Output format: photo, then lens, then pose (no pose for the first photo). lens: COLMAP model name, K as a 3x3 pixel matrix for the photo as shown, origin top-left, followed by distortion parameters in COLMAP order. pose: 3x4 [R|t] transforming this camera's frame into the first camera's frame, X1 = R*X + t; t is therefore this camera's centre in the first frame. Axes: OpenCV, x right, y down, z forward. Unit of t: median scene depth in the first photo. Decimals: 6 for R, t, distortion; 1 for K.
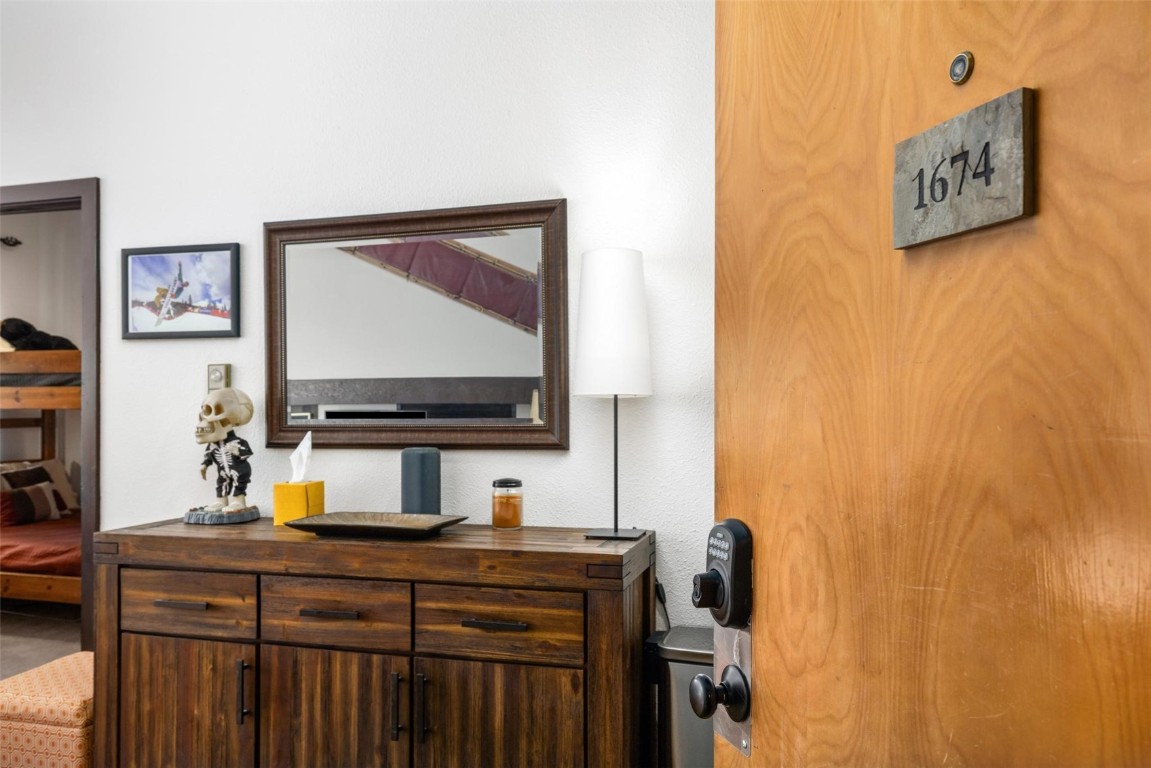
lens RADIAL K [[871.3, 0, 574.9], [0, 871.3, 388.3], [0, 0, 1]] dist [0.031100, -0.001584]
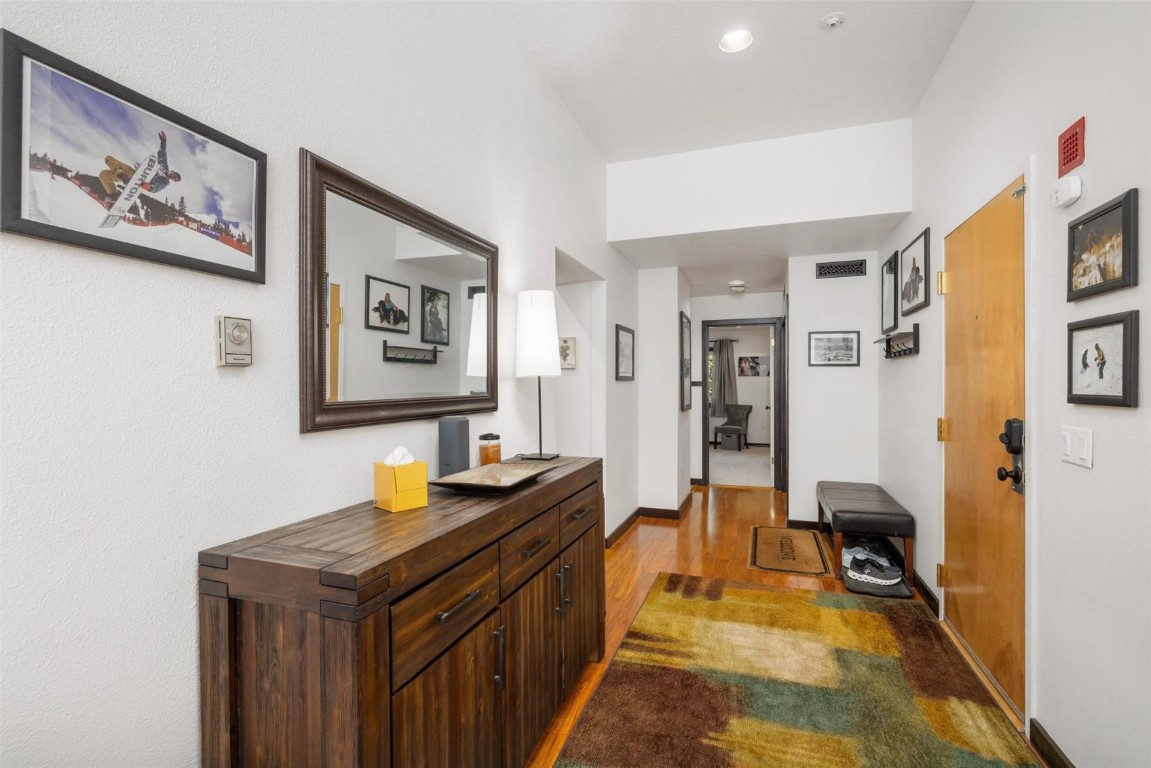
lens RADIAL K [[518.4, 0, 577.7], [0, 518.4, 382.2], [0, 0, 1]] dist [-0.000969, -0.000156]
pose [[0.048227, 0.010629, 0.998780, -0.797339], [-0.006126, 0.999928, -0.010346, 0.024997], [-0.998818, -0.005619, 0.048289, 0.719018]]
